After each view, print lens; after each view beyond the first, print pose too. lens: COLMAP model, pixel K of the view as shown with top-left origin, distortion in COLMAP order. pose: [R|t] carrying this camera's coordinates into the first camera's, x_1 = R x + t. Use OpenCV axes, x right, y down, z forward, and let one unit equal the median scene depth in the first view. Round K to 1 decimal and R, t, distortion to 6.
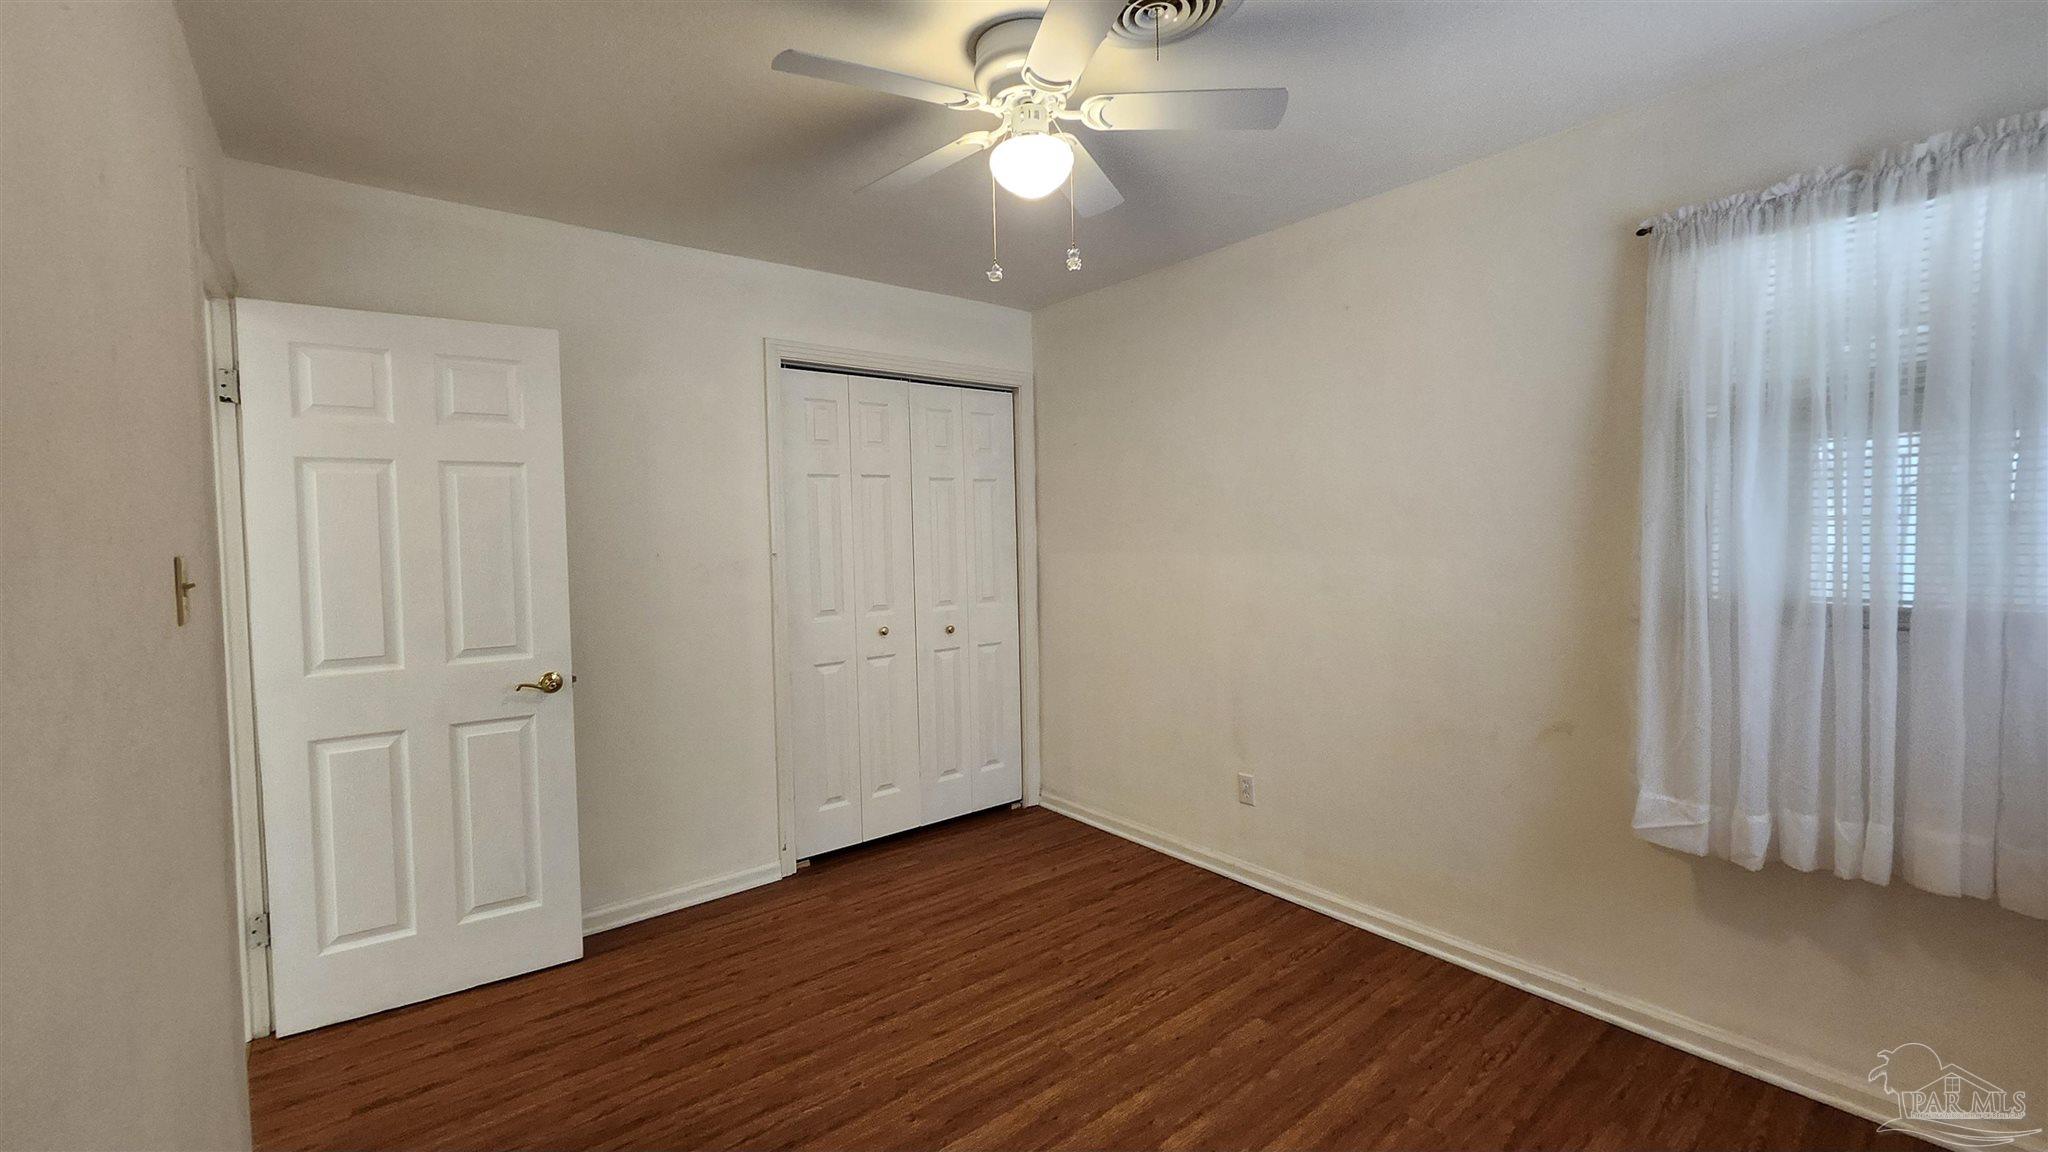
lens RADIAL K [[852.0, 0, 1035.5], [0, 852.0, 574.5], [0, 0, 1]] dist [-0.000028, 0.000053]
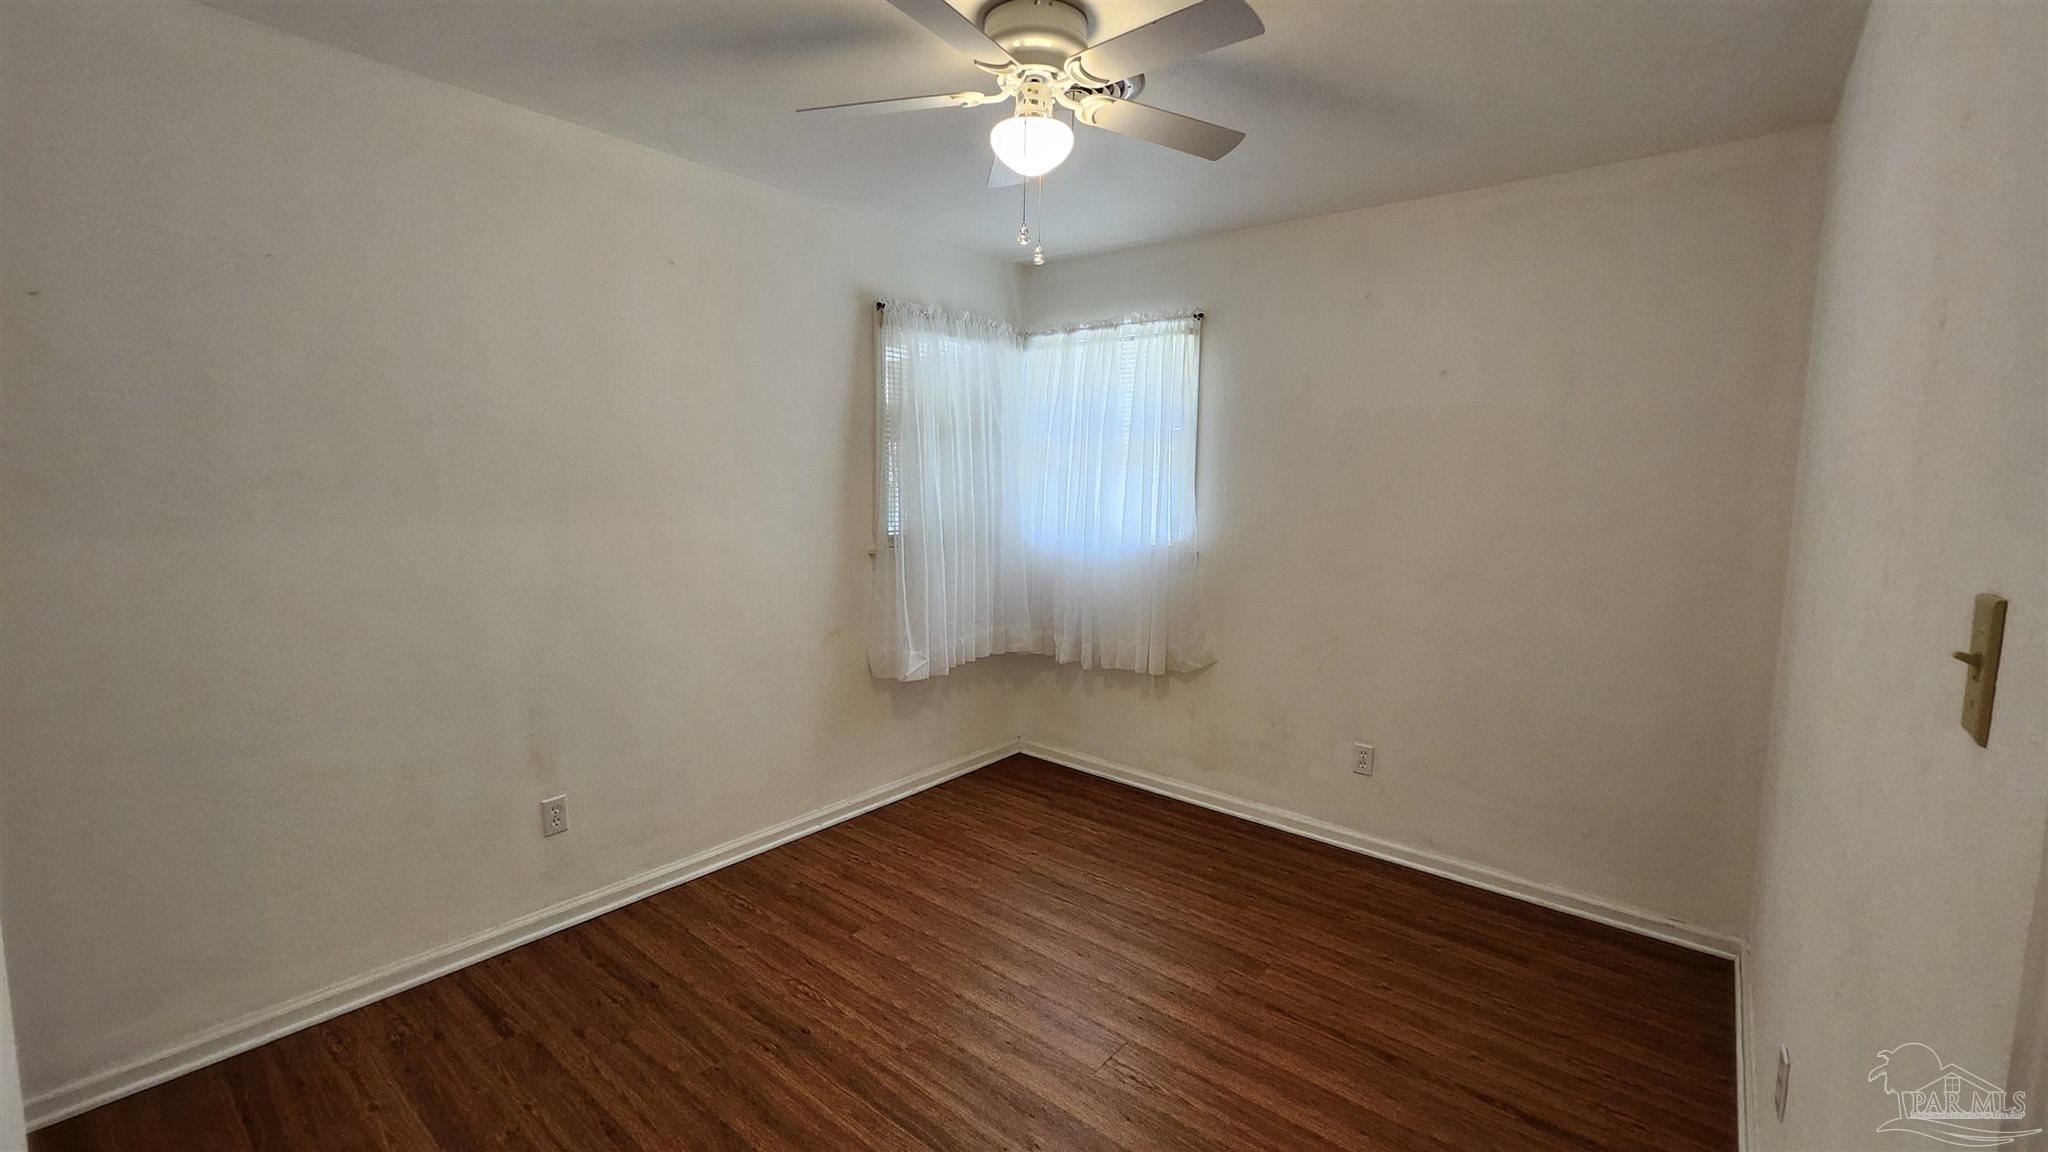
lens RADIAL K [[833.3, 0, 1024.0], [0, 833.3, 576.0], [0, 0, 1]] dist [0.000249, -0.000008]
pose [[-0.206870, -0.101439, 0.973096, -0.759419], [0.035307, 0.993189, 0.111039, -0.057551], [-0.977731, 0.057327, -0.201880, 0.922594]]
